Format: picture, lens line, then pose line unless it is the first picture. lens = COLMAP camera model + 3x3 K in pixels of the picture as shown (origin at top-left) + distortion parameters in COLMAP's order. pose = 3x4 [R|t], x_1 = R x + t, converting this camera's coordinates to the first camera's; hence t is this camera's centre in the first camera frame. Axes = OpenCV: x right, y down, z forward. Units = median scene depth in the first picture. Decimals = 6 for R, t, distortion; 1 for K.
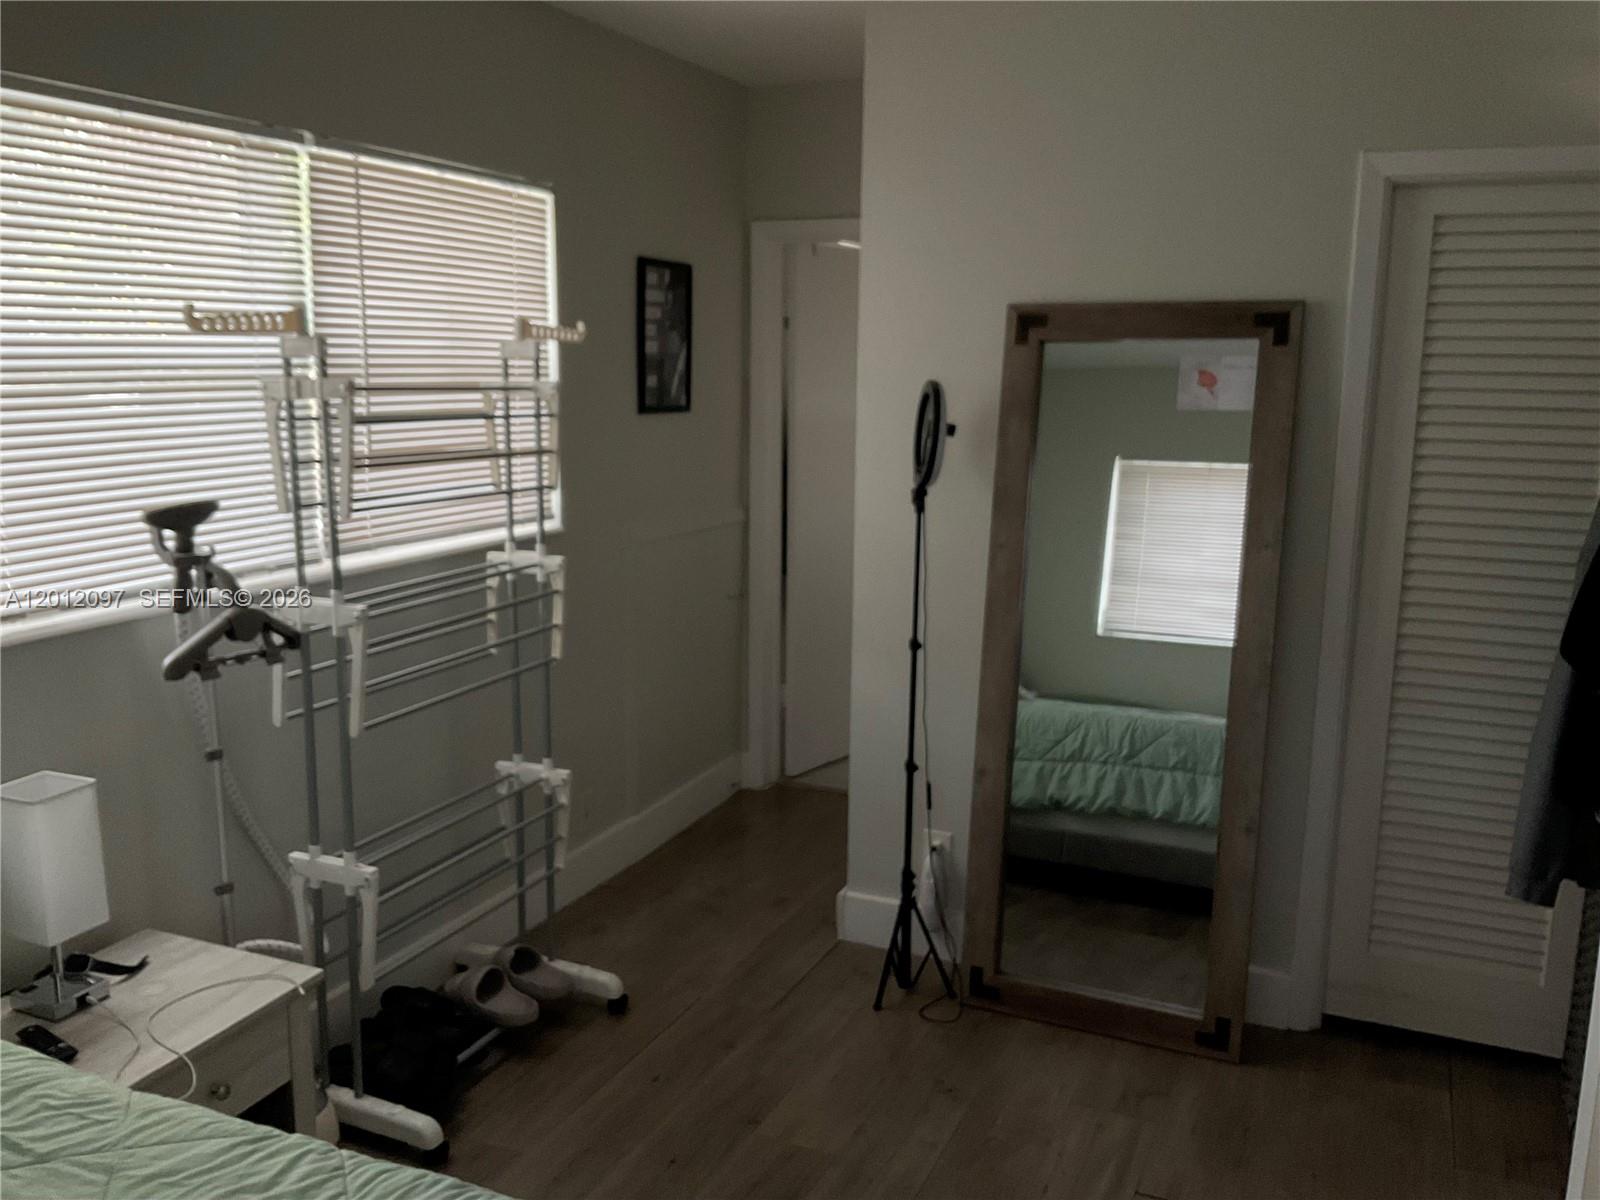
lens RADIAL K [[1331.6, 0, 797.8], [0, 1331.6, 605.2], [0, 0, 1]] dist [0.056805, -0.144509]
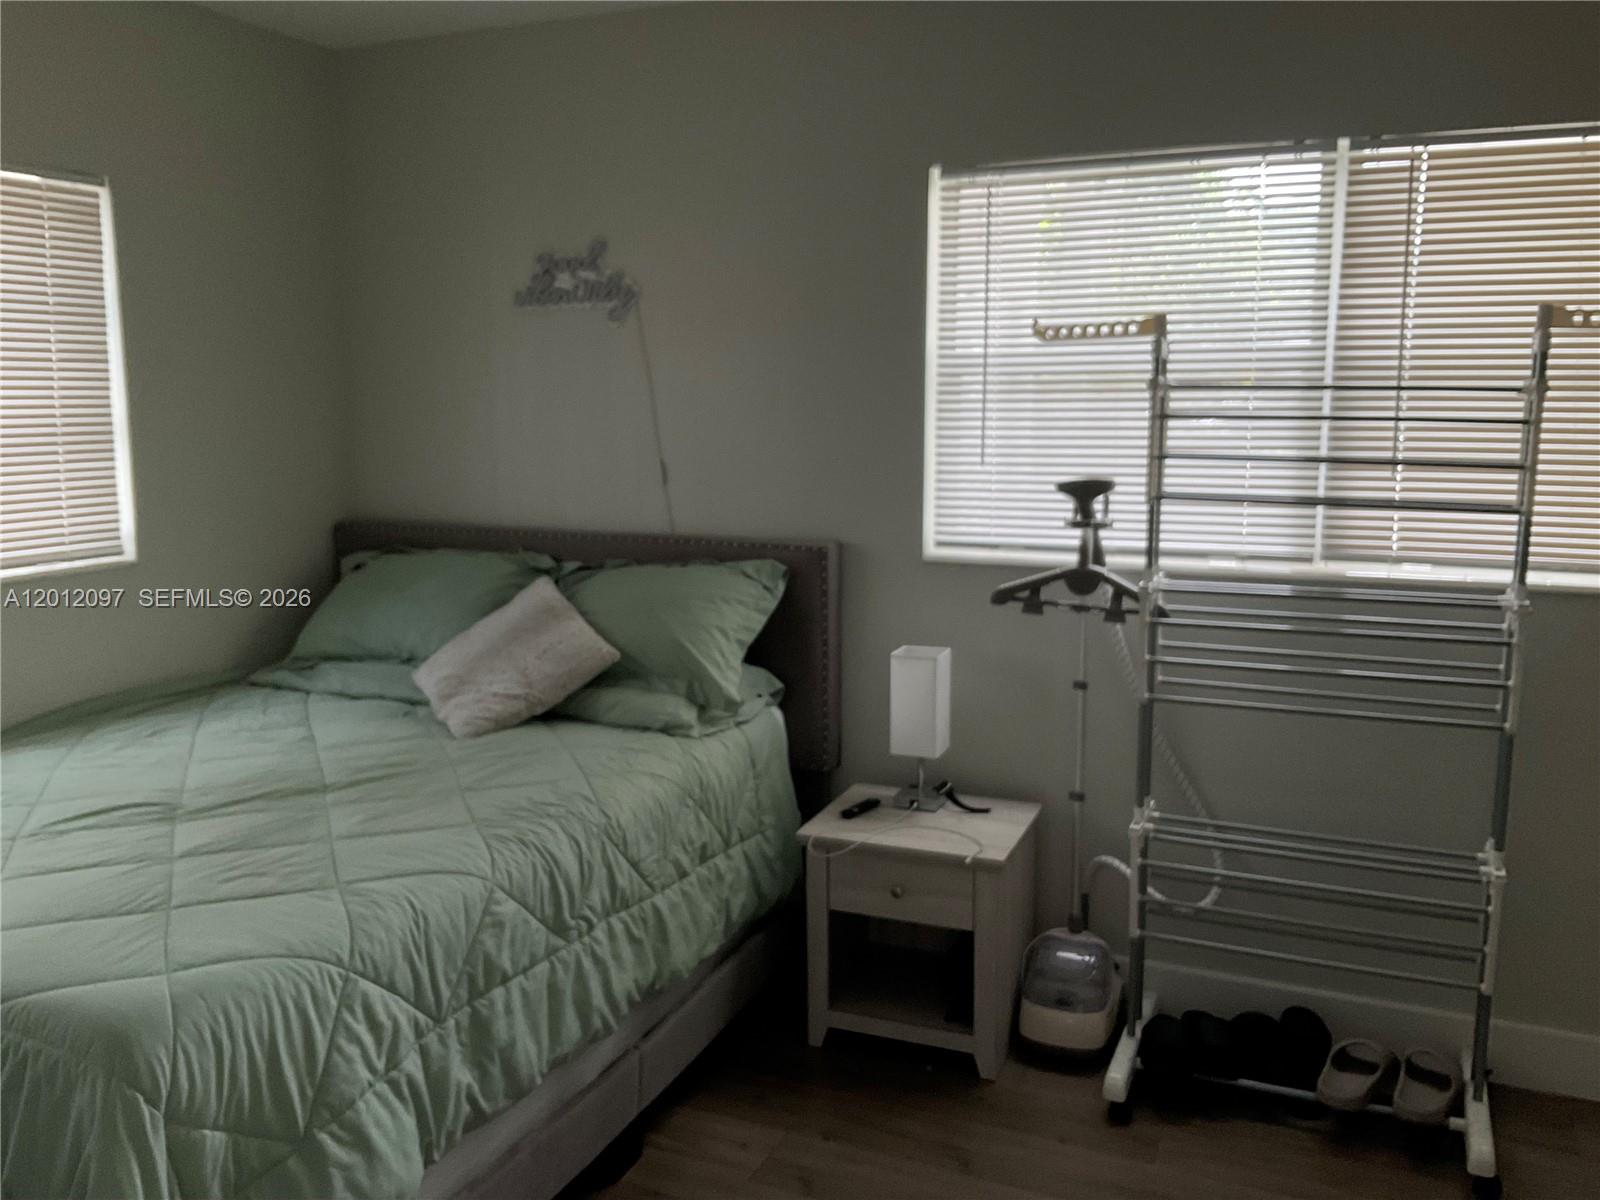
lens RADIAL K [[1331.6, 0, 796.3], [0, 1331.6, 597.2], [0, 0, 1]] dist [0.056805, -0.144509]
pose [[-0.025919, 0.134952, -0.990513, 0.805678], [-0.178258, 0.974342, 0.137413, -0.092283], [0.983642, 0.180128, -0.001198, 0.756960]]
